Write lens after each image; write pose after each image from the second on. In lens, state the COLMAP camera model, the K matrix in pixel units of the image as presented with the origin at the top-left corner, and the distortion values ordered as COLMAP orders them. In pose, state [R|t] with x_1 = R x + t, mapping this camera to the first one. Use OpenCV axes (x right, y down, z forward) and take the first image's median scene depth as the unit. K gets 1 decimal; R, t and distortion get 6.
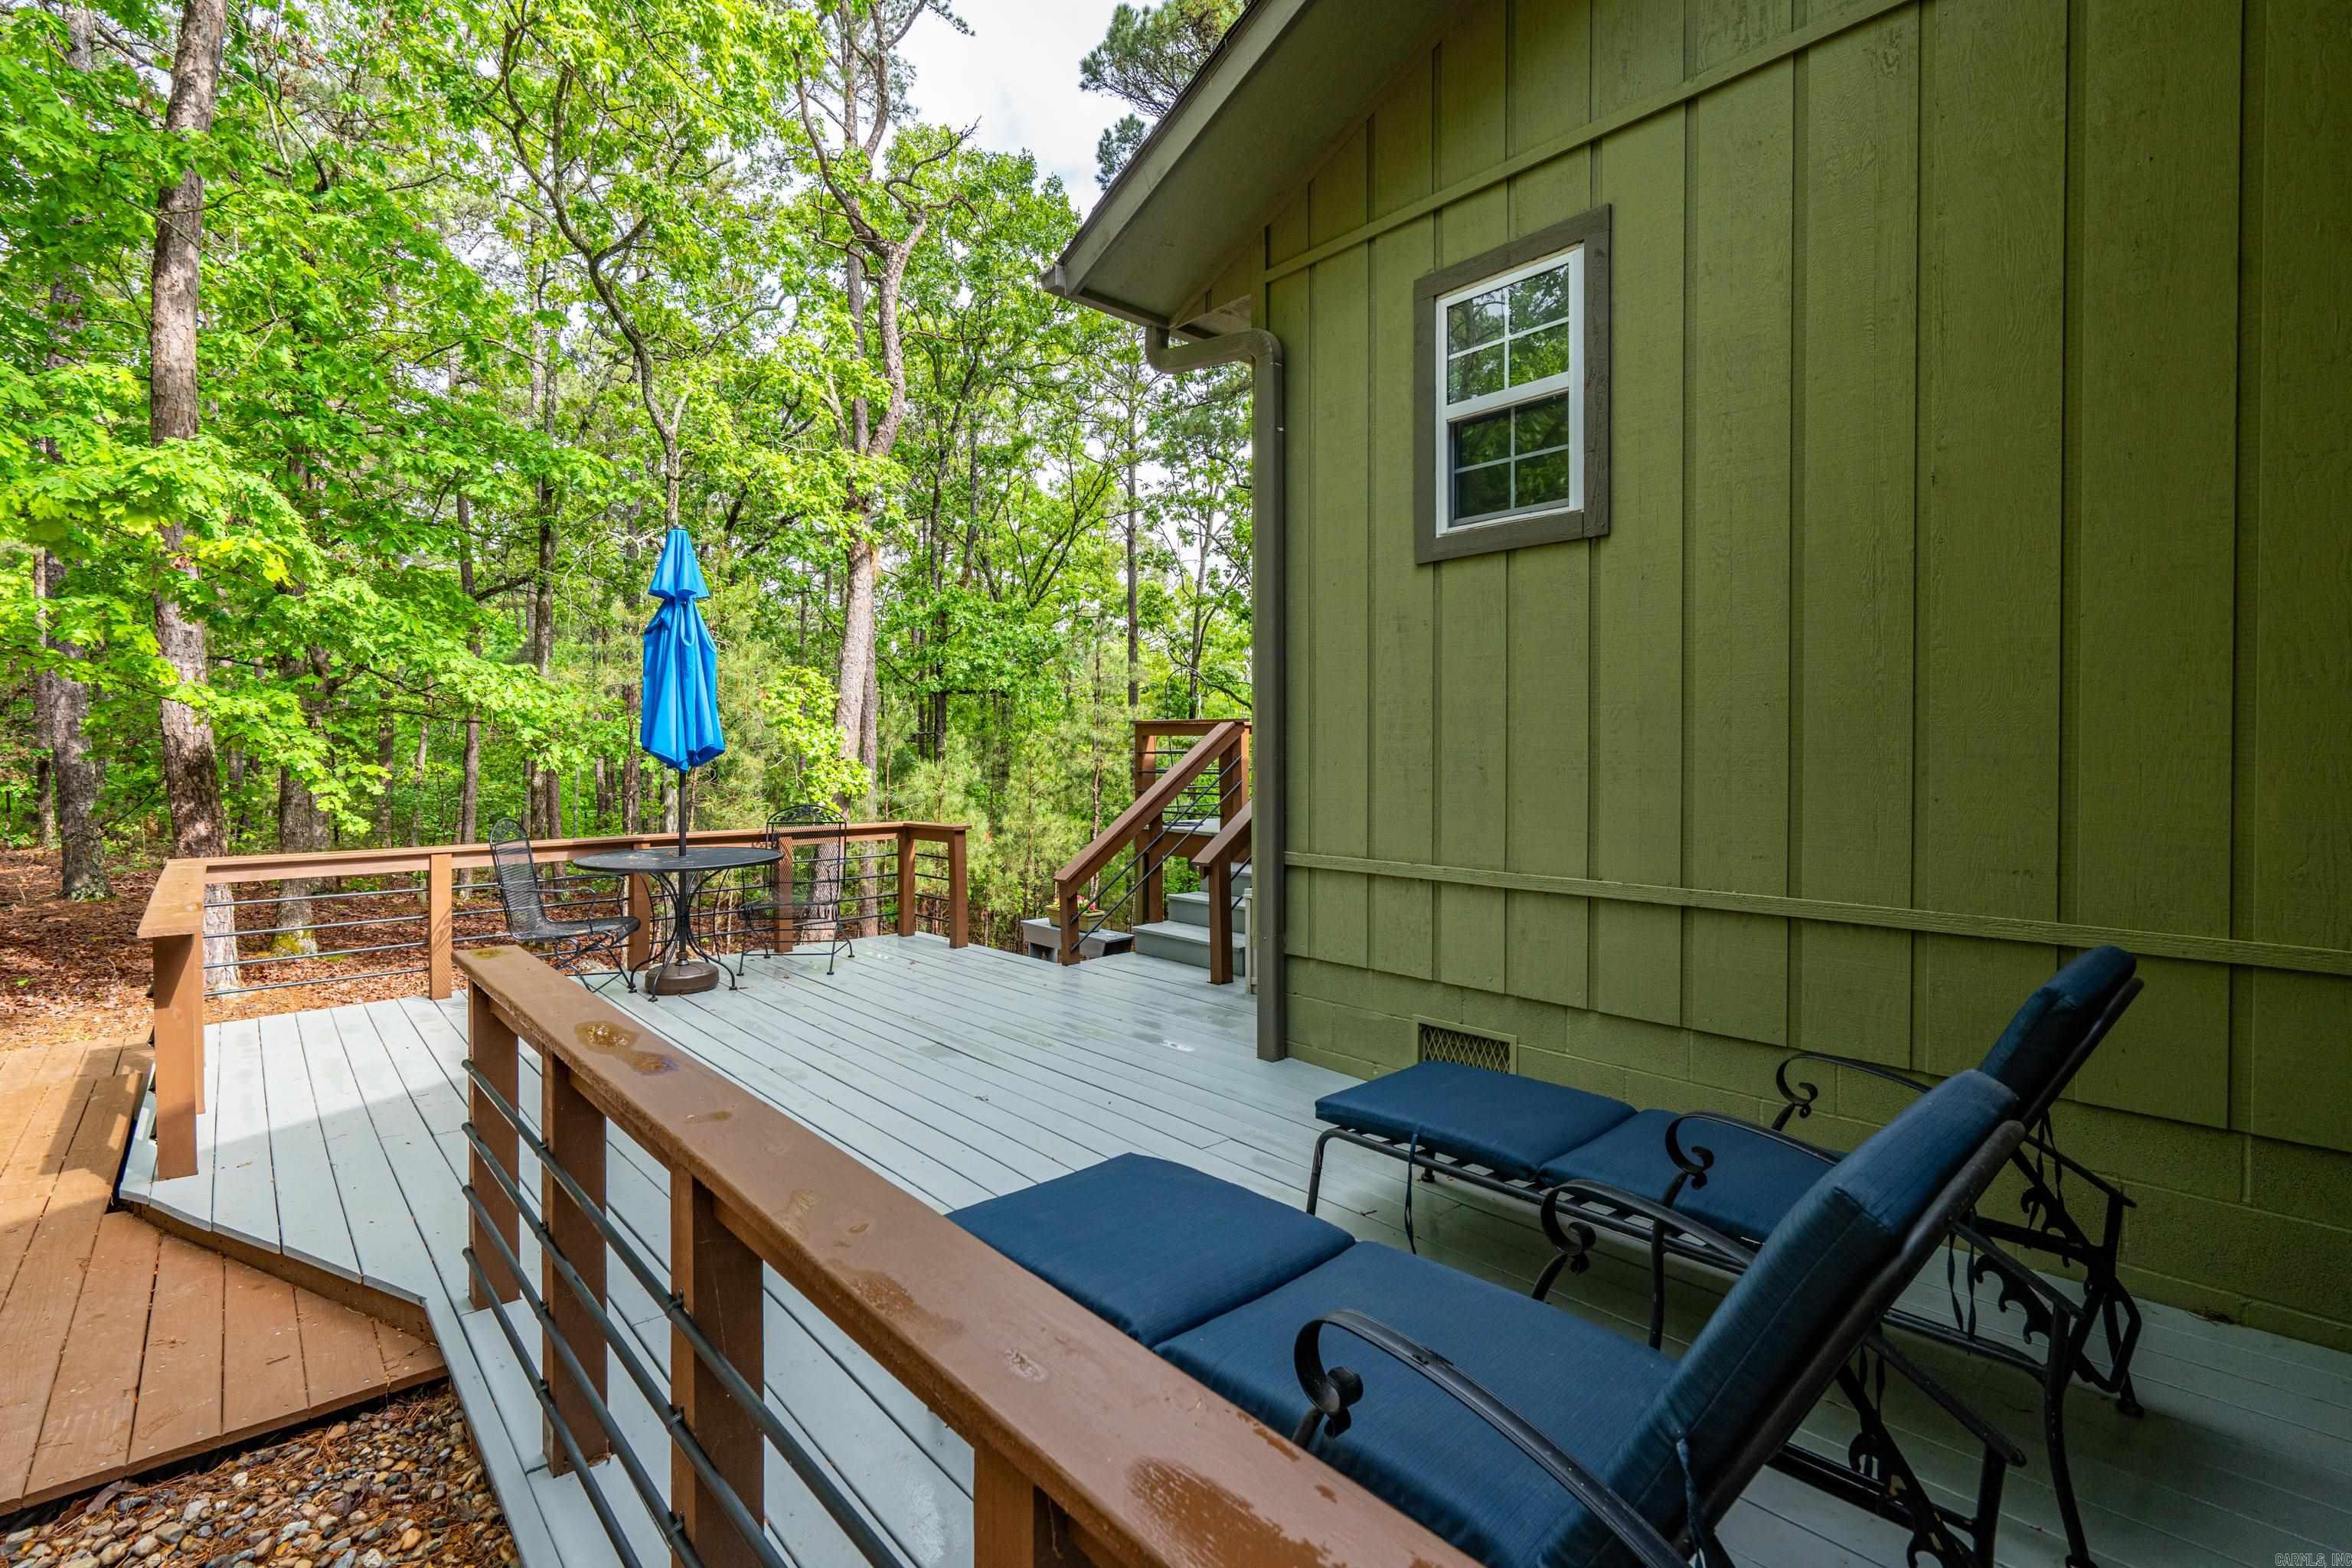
lens RADIAL K [[1069.2, 0, 1176.0], [0, 1069.2, 784.0], [0, 0, 1]] dist [0.000696, 0.000025]
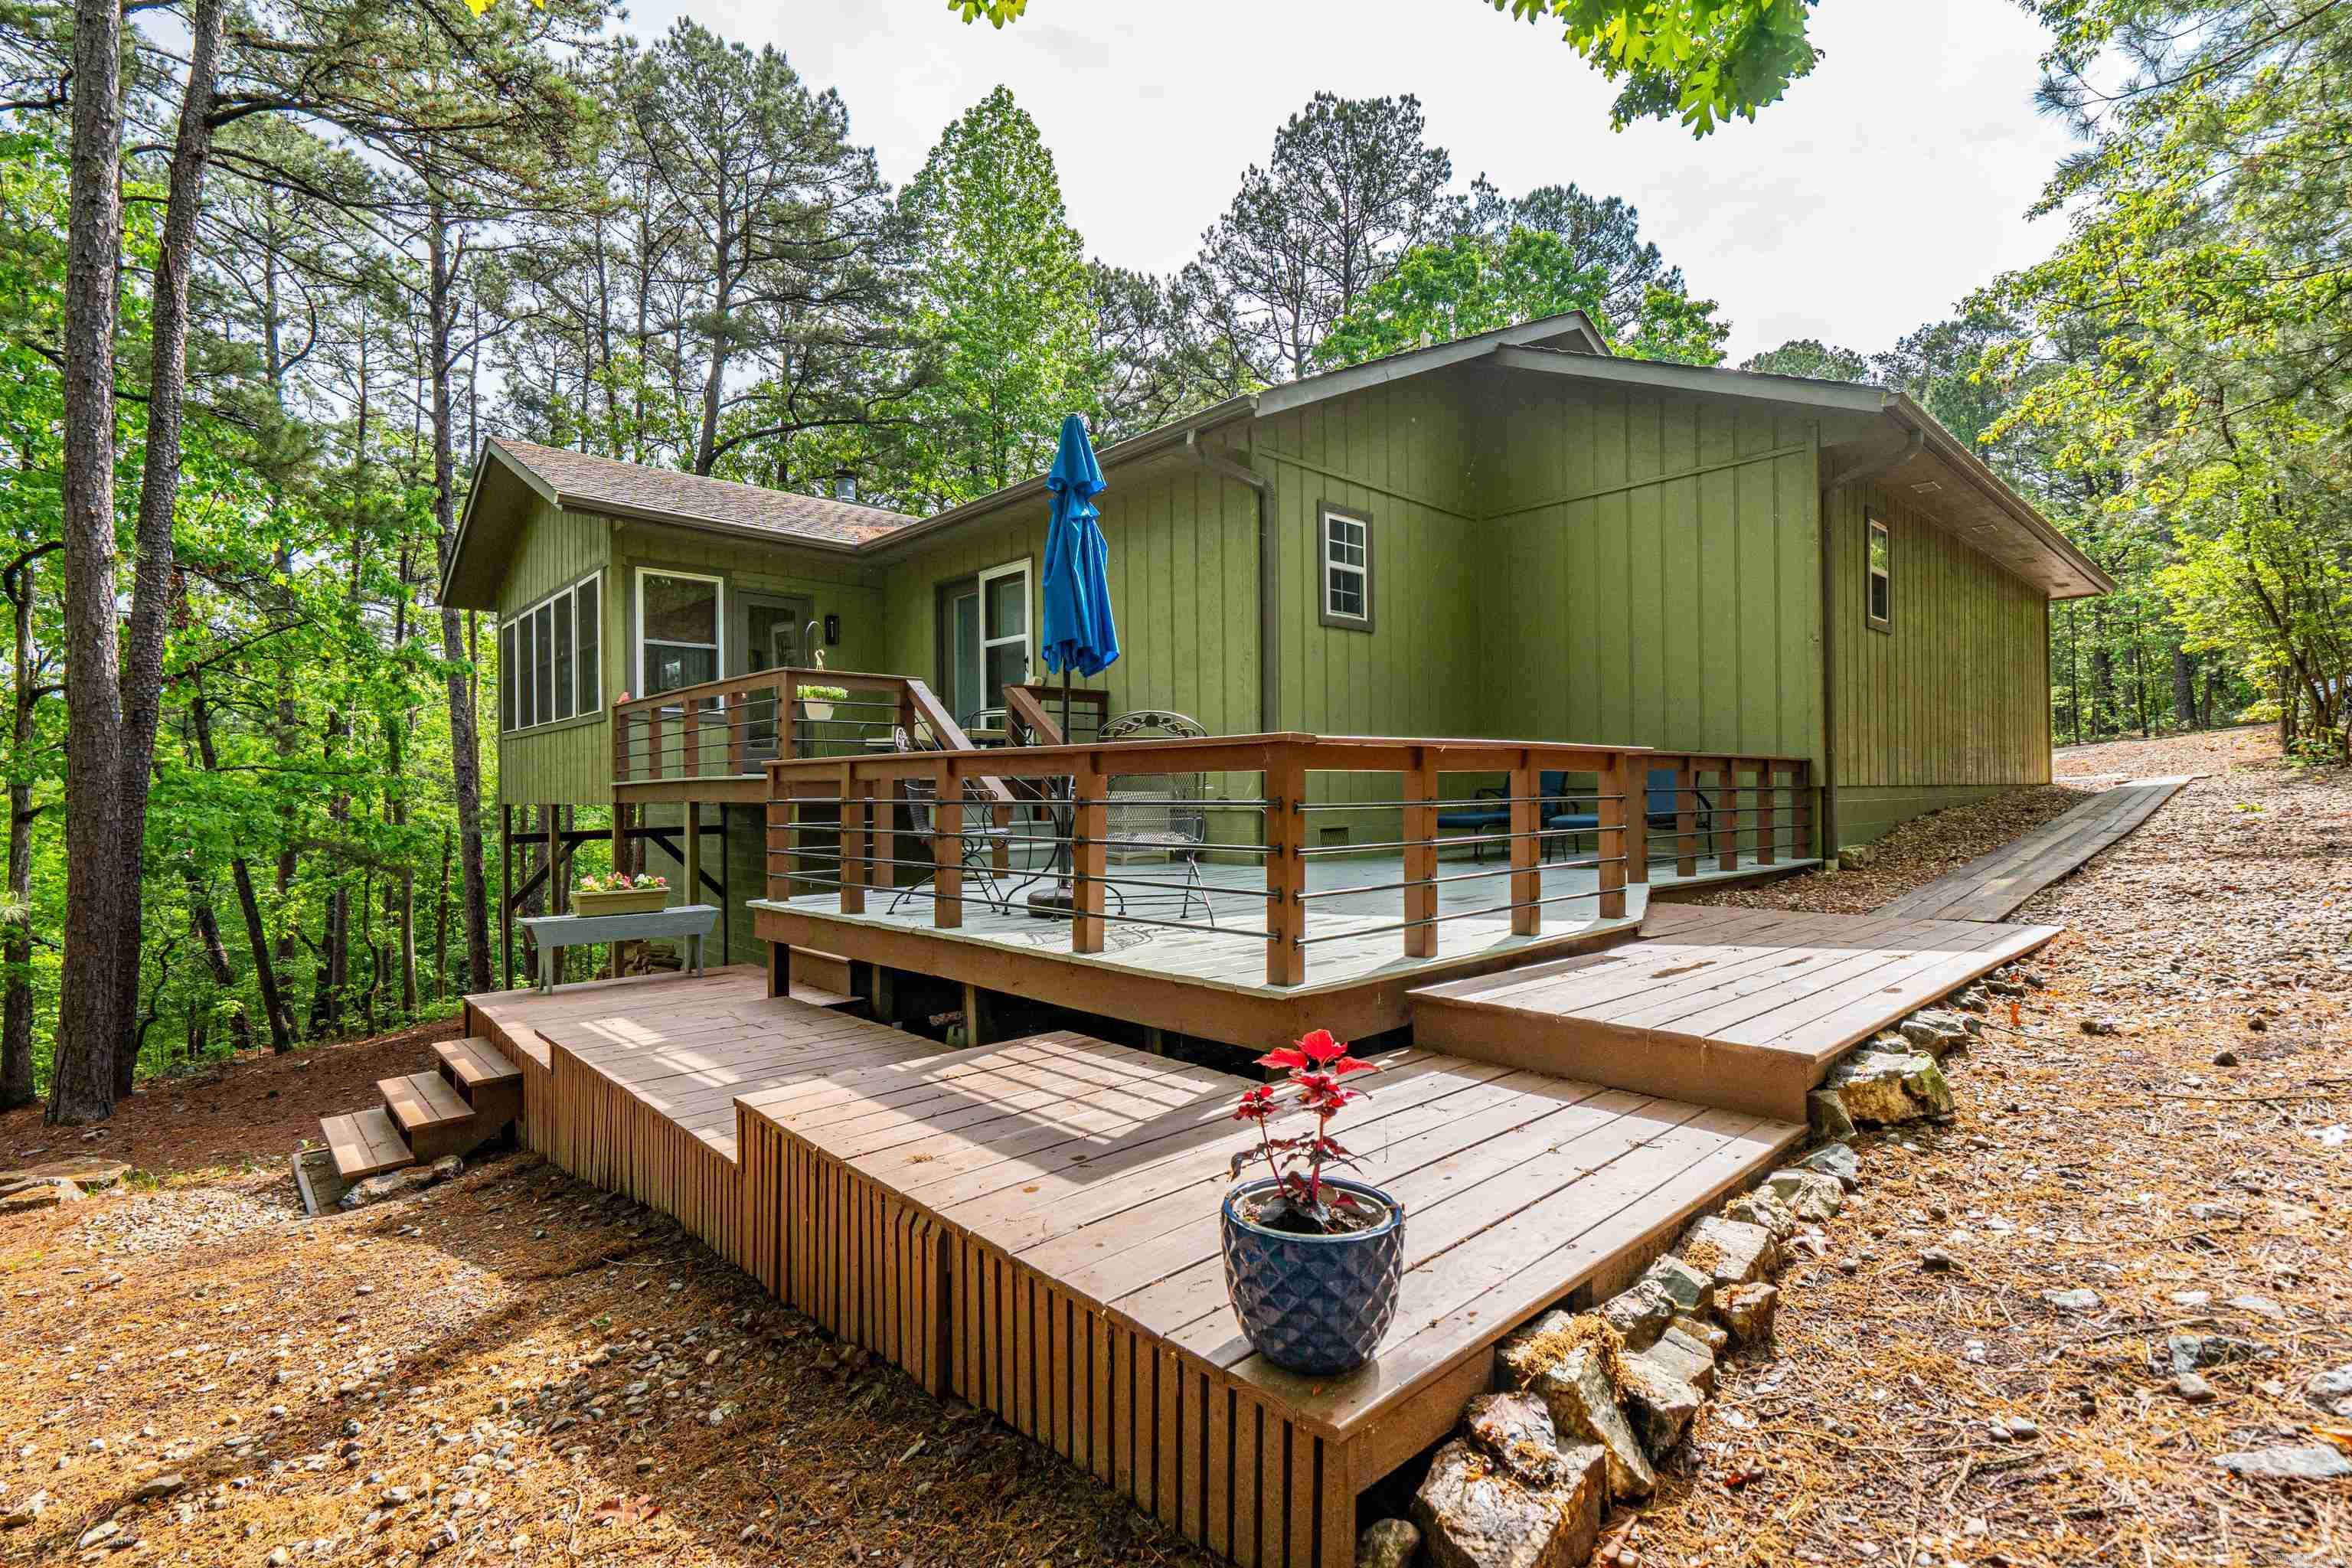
lens RADIAL K [[1061.6, 0, 1176.0], [0, 1061.6, 784.0], [0, 0, 1]] dist [0.000135, 0.000403]
pose [[-0.020736, -0.005446, 0.999770, -1.140694], [0.030110, 0.999528, 0.006069, 0.061382], [-0.999331, 0.030228, -0.020562, 0.773499]]
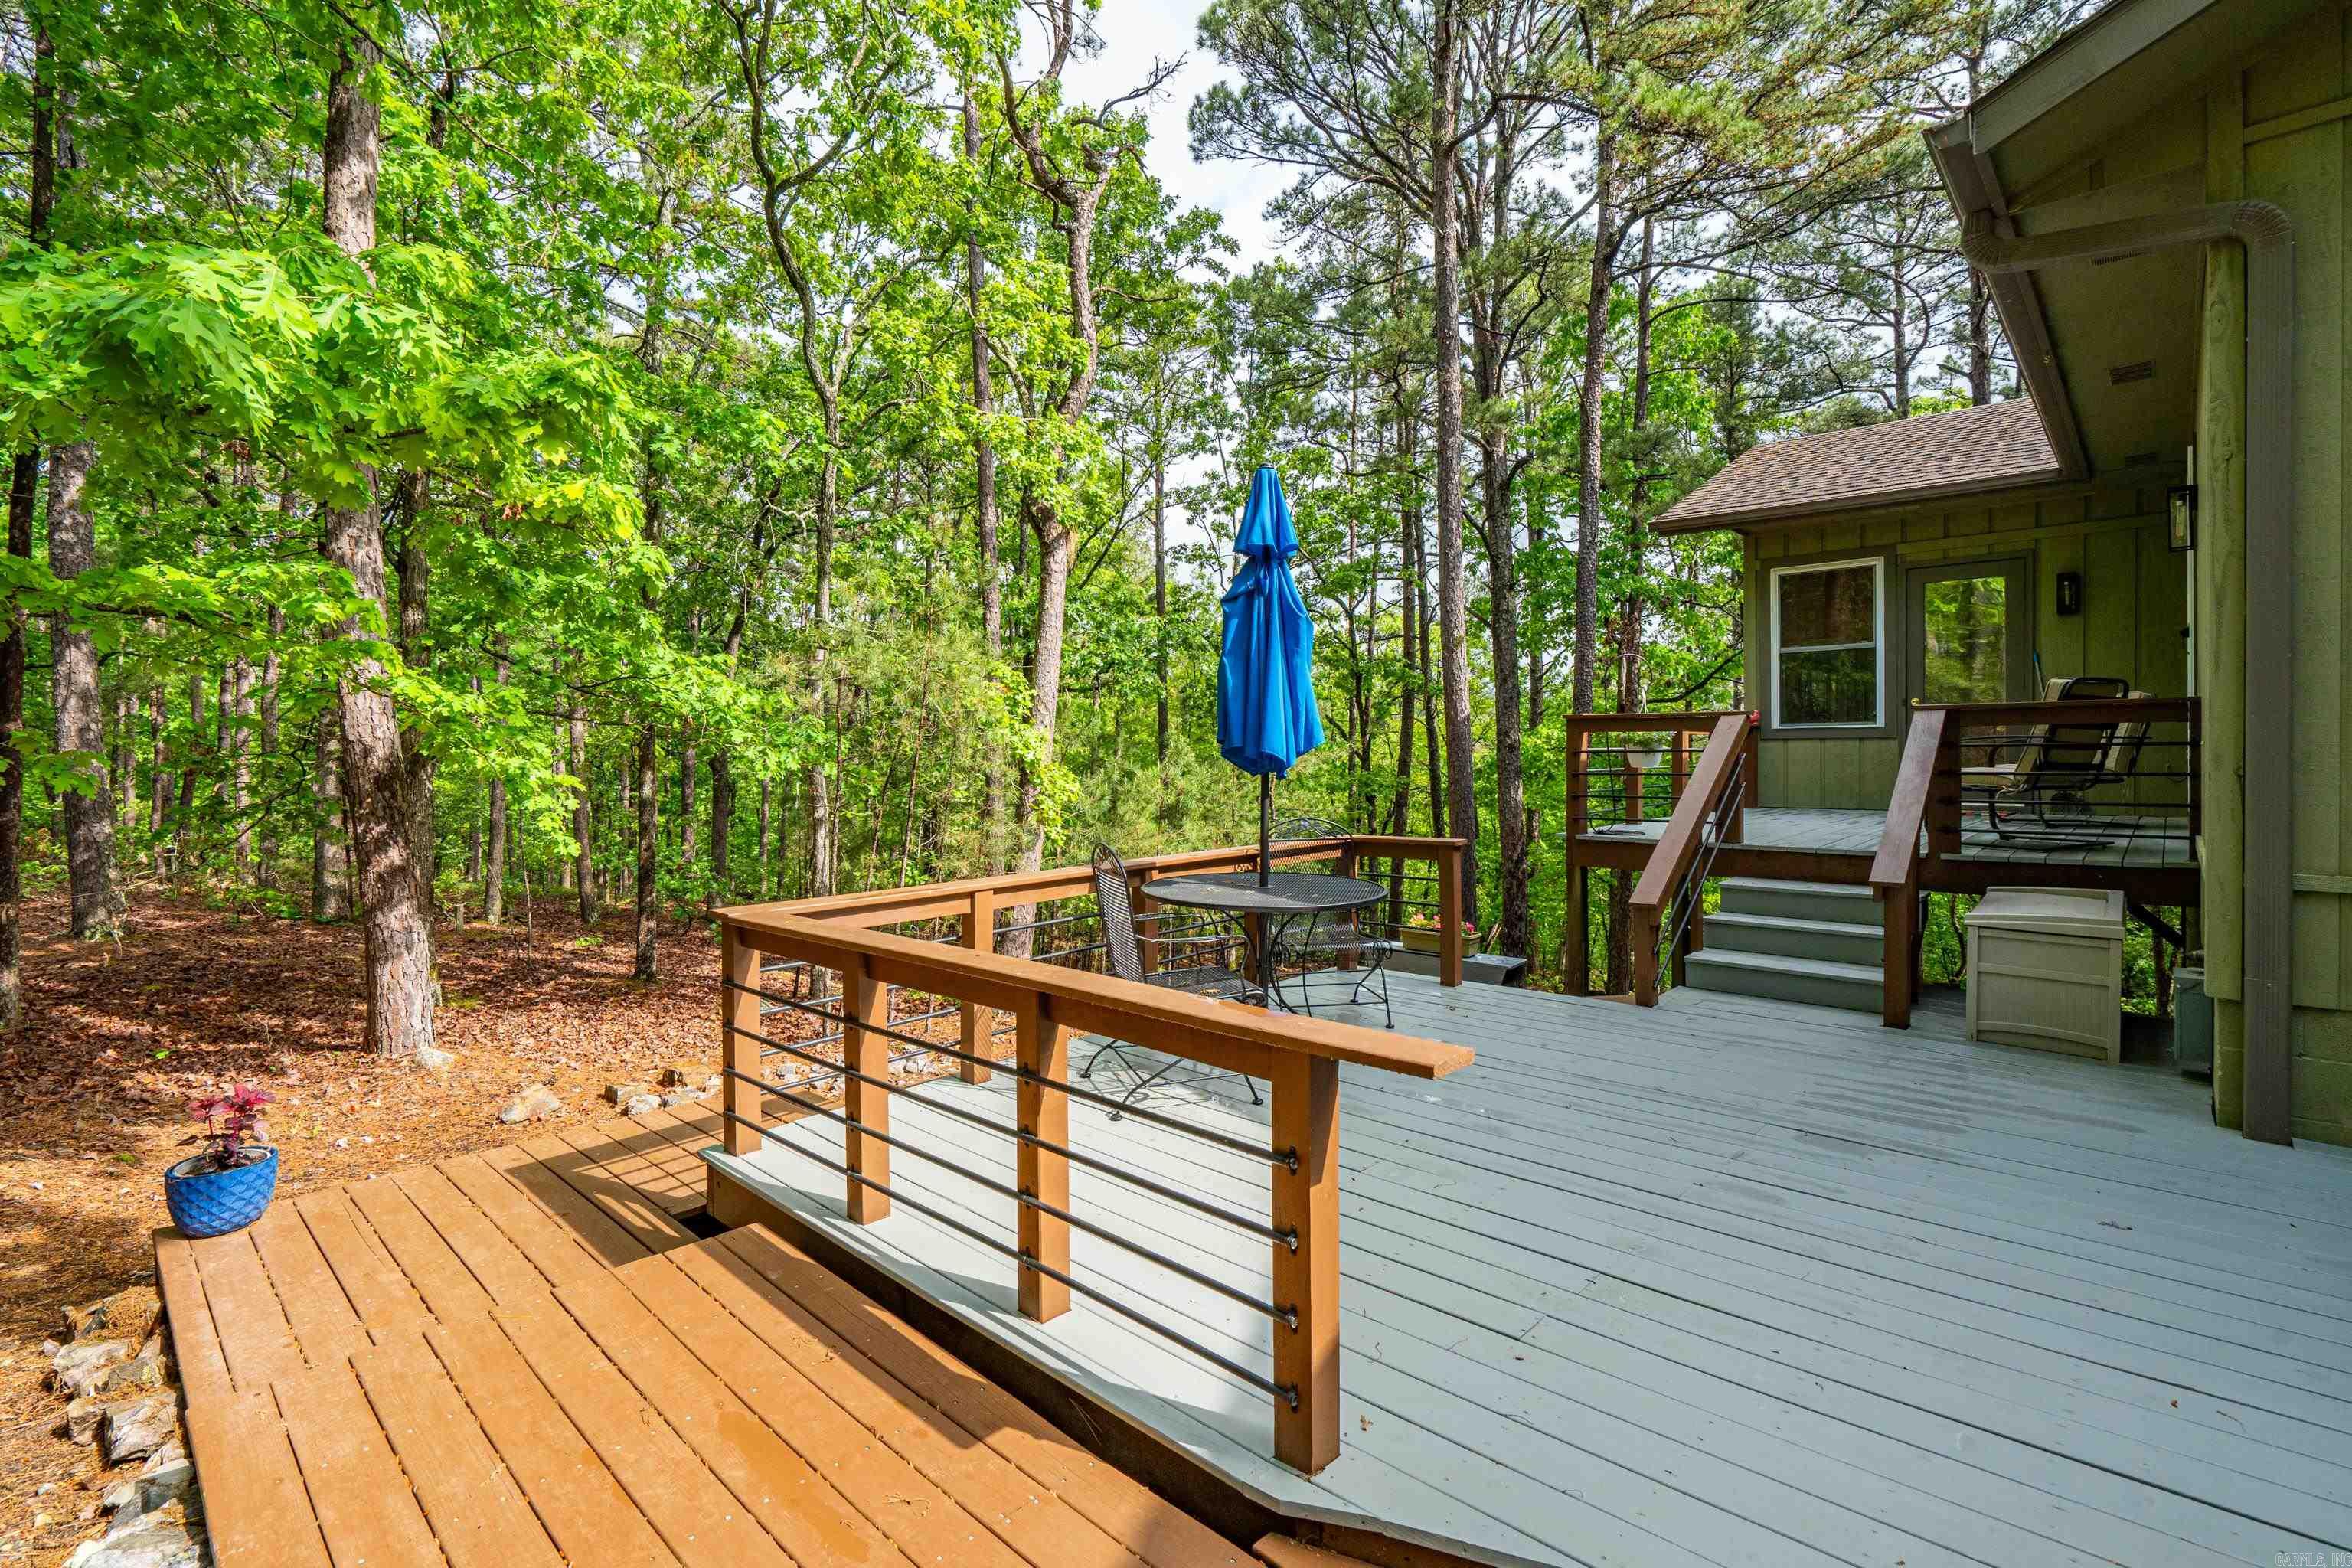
lens RADIAL K [[1061.6, 0, 1176.0], [0, 1061.6, 784.0], [0, 0, 1]] dist [0.000135, 0.000403]
pose [[0.996427, -0.011494, 0.083667, -0.391986], [0.011593, 0.999933, -0.000697, -0.005255], [-0.083653, 0.001665, 0.996494, 0.152141]]
